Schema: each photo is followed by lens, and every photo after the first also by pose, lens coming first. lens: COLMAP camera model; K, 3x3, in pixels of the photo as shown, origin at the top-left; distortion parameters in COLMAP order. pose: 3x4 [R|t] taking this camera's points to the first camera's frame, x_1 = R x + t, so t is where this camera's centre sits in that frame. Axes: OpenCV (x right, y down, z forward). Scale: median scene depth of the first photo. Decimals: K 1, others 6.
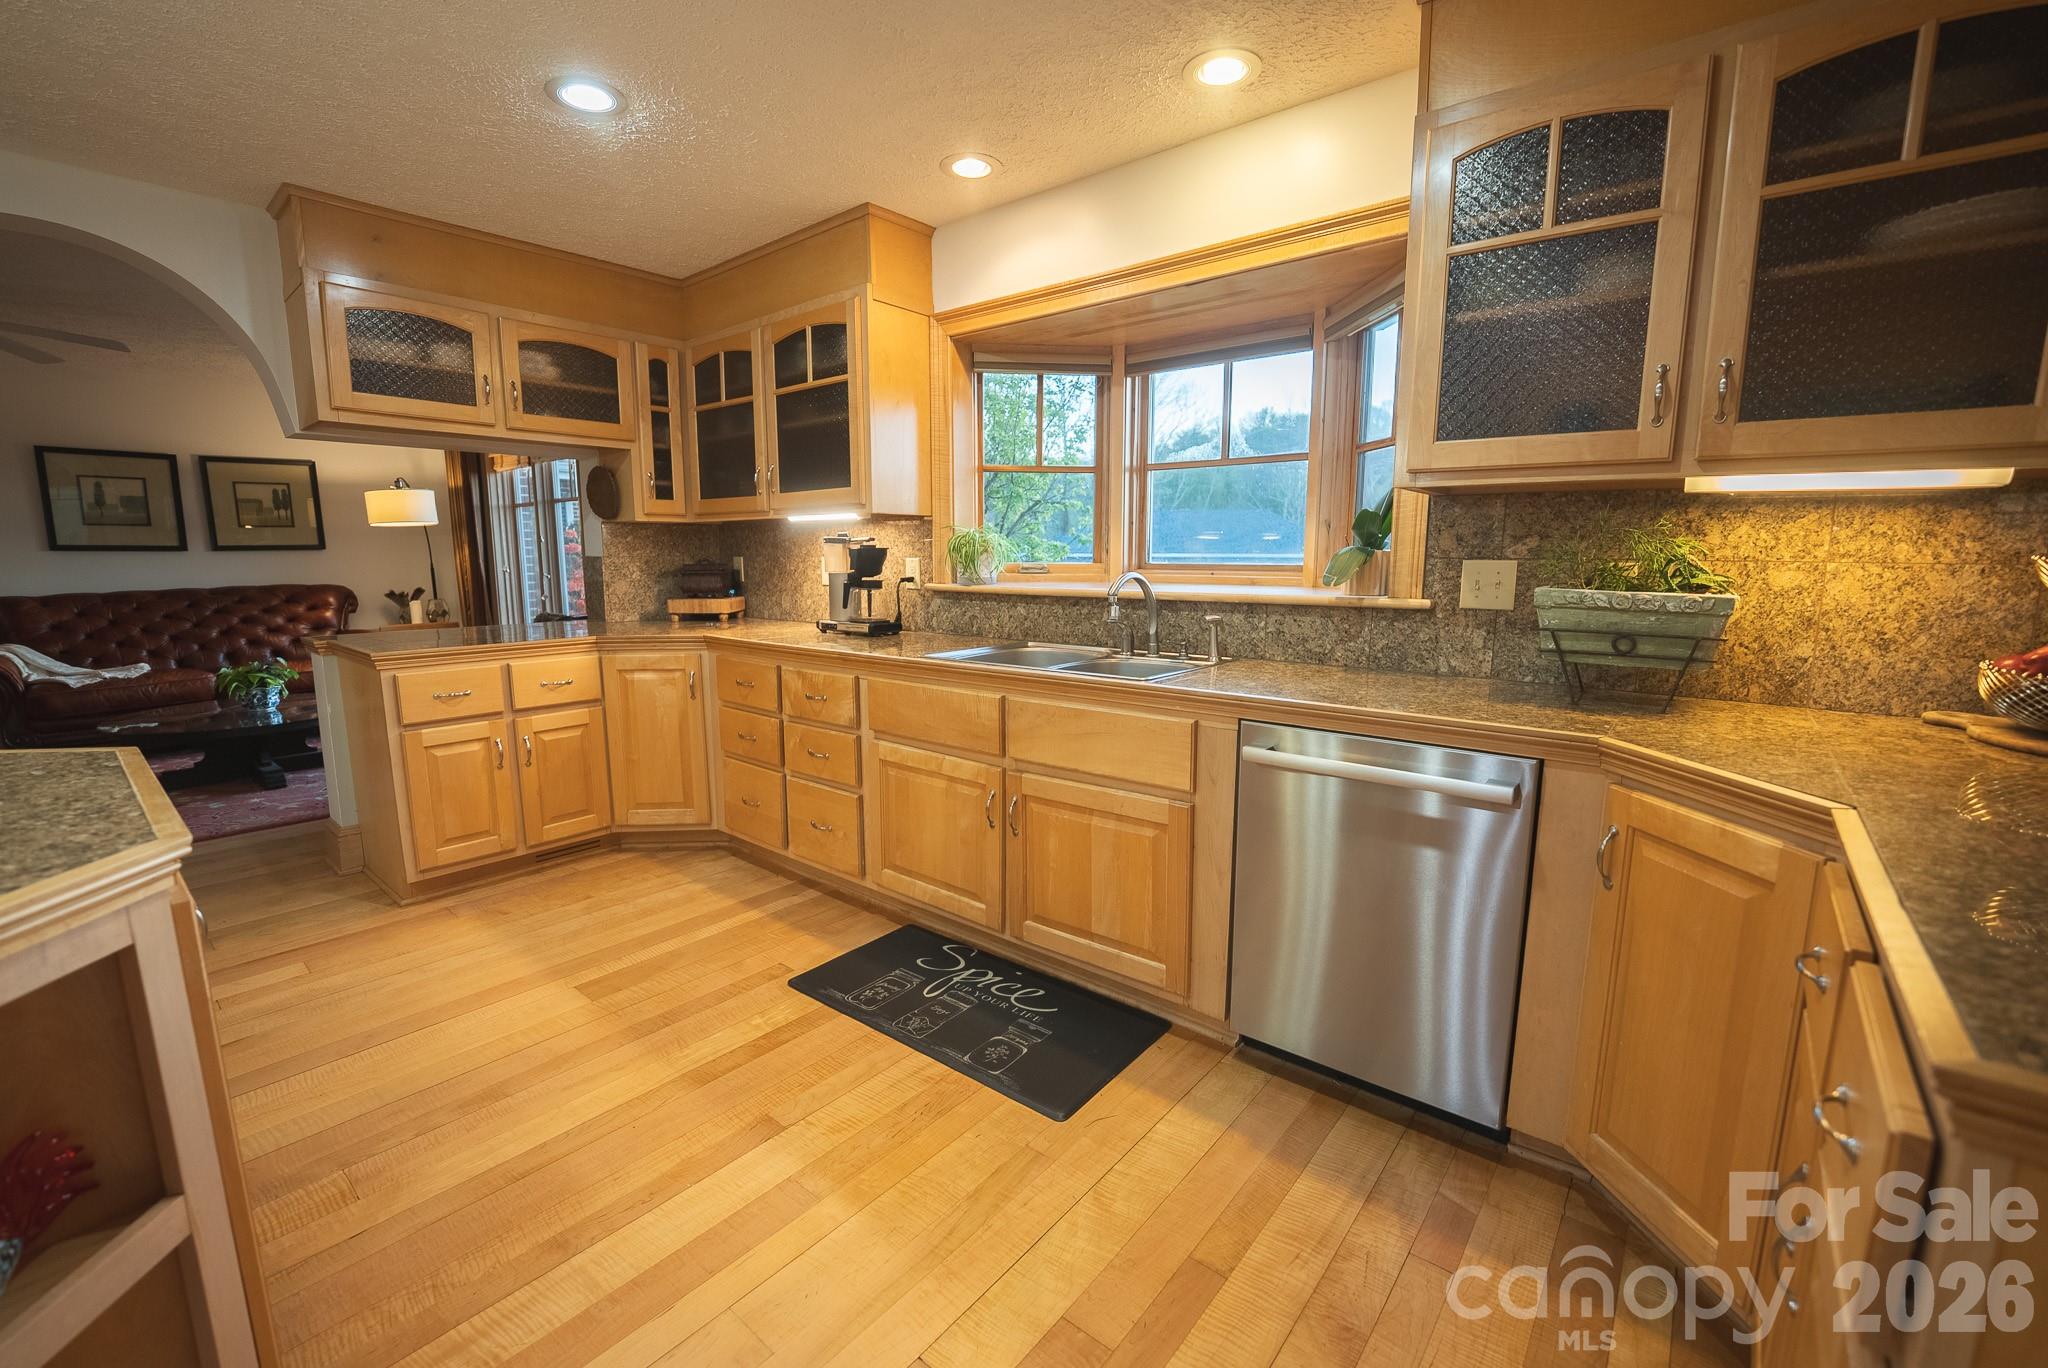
lens RADIAL K [[847.8, 0, 1024.2], [0, 847.8, 681.1], [0, 0, 1]] dist [-0.019124, 0.001092]
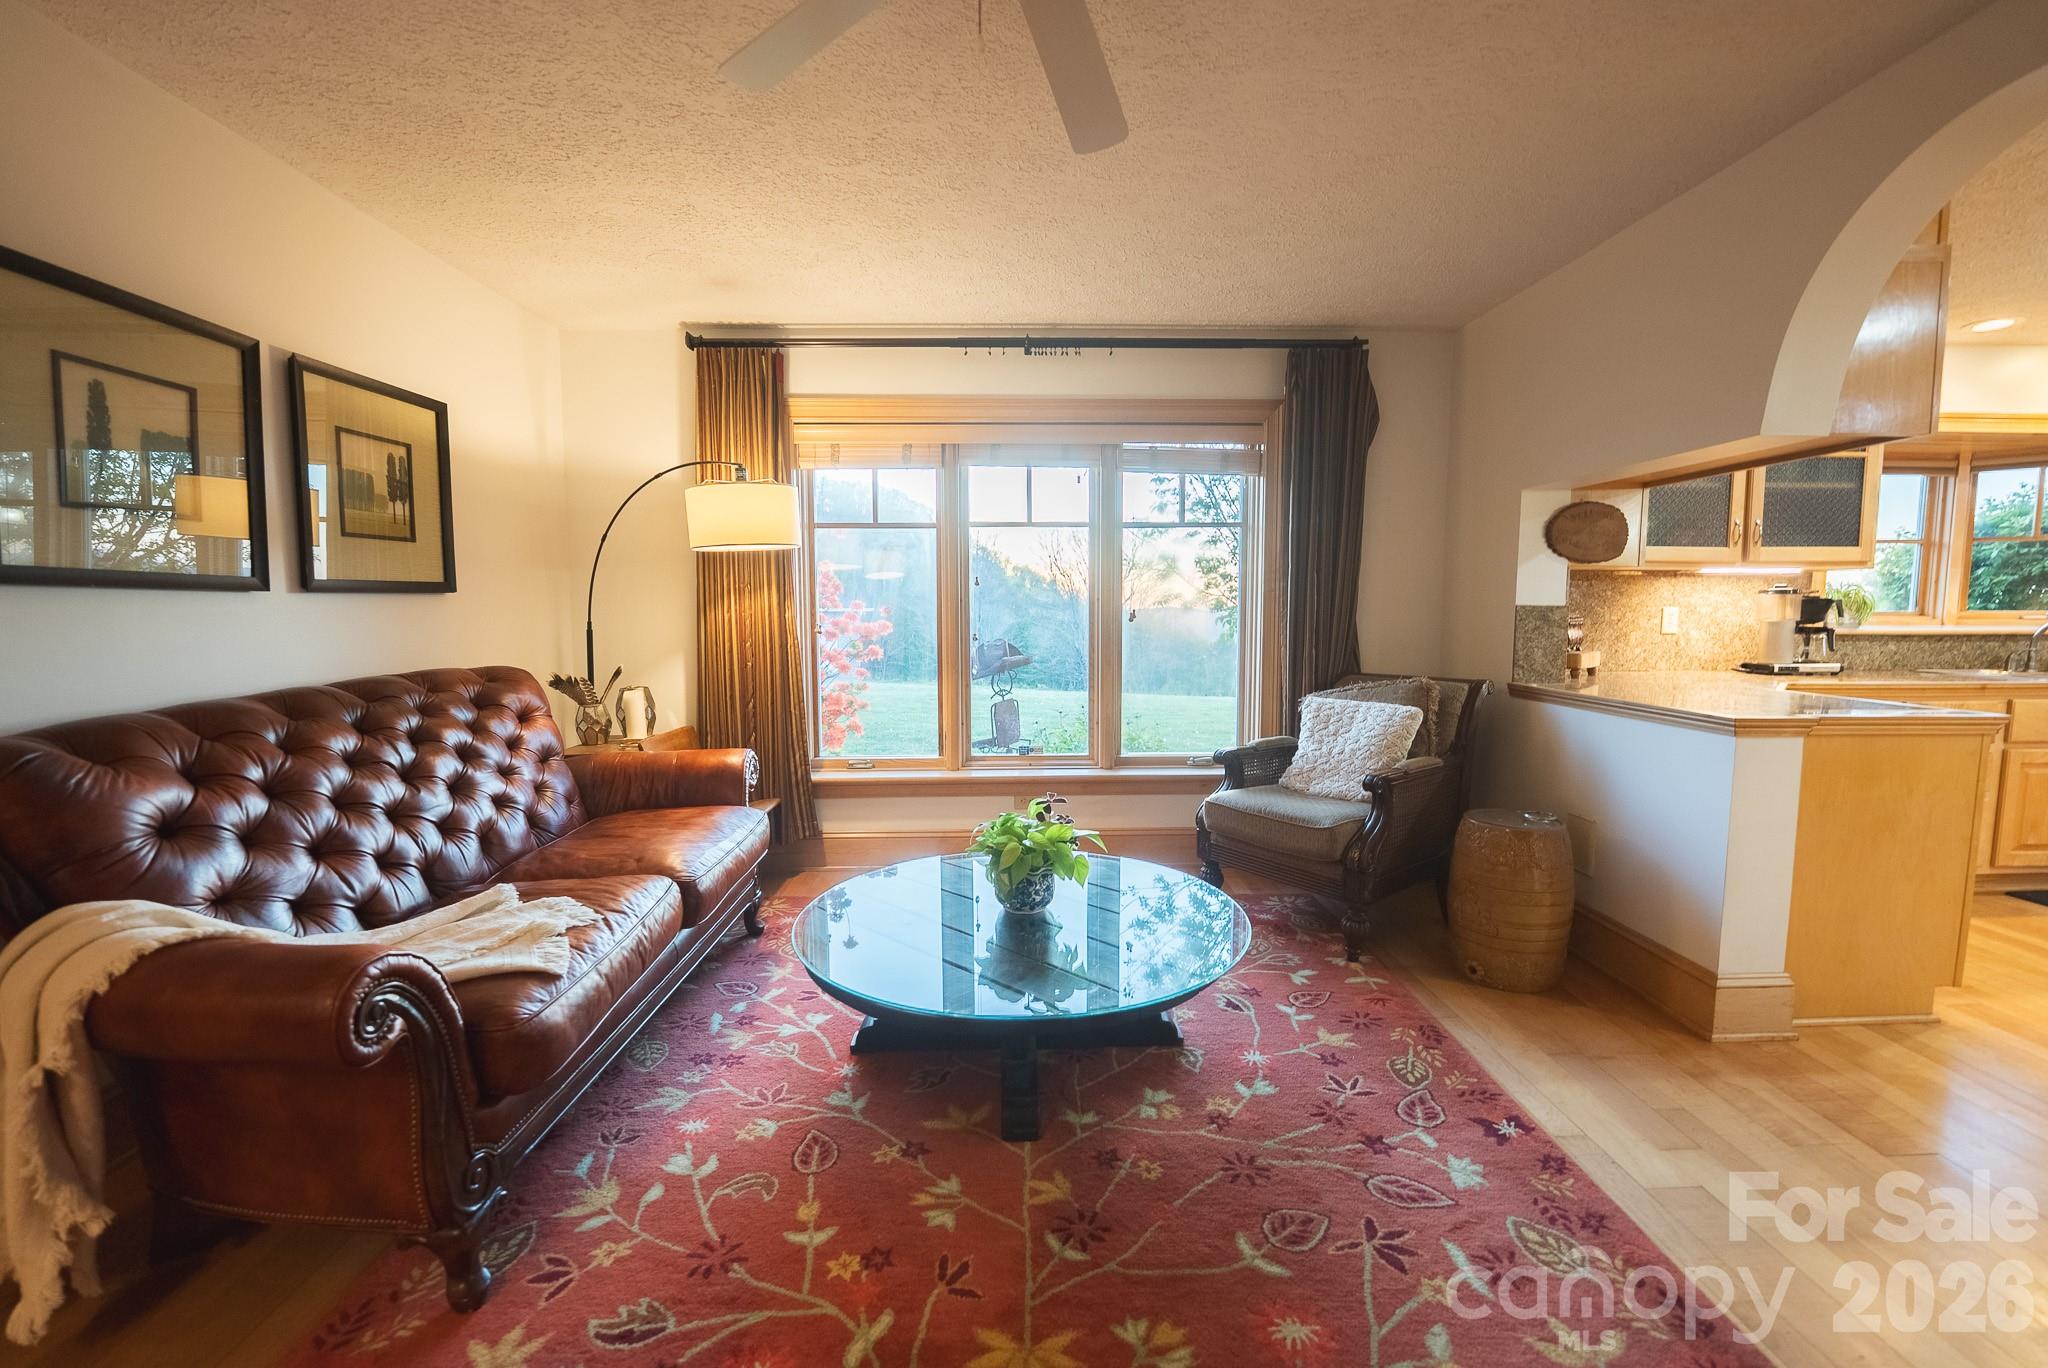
lens RADIAL K [[847.8, 0, 1043.7], [0, 847.8, 688.1], [0, 0, 1]] dist [-0.019124, 0.001092]
pose [[0.755779, -0.062309, 0.651855, -2.237791], [0.099086, 0.994882, -0.019785, -0.152123], [-0.647287, 0.079543, 0.758085, 1.073272]]
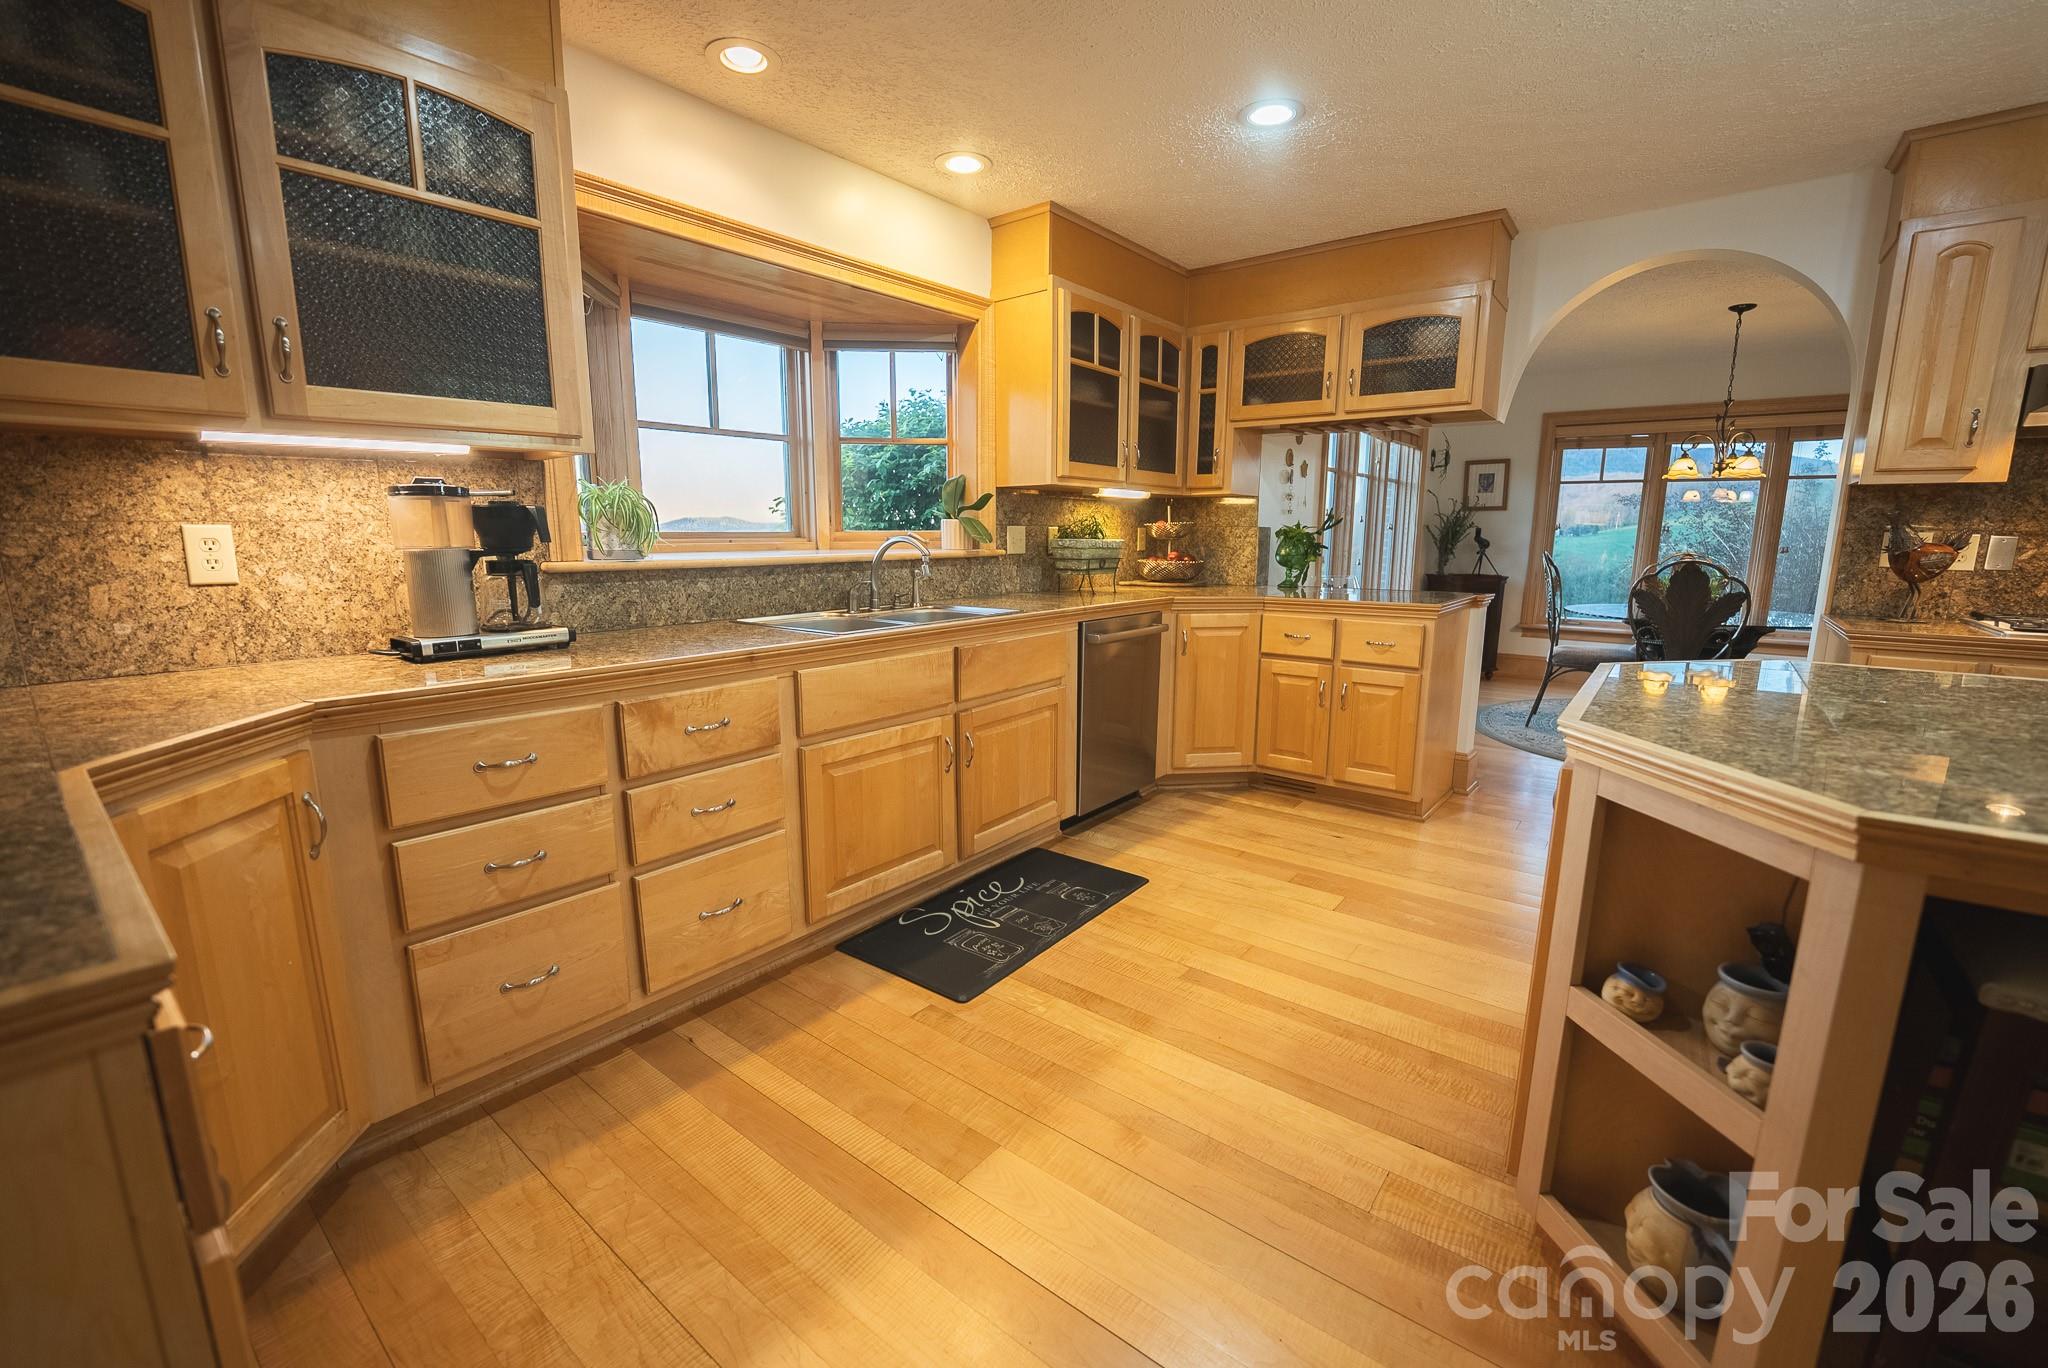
lens RADIAL K [[847.8, 0, 1029.5], [0, 847.8, 684.3], [0, 0, 1]] dist [-0.019124, 0.001092]
pose [[-0.019209, -0.179277, 0.983611, -1.049871], [0.146577, 0.972658, 0.180144, -0.113484], [-0.989013, 0.147635, 0.007594, 0.836964]]
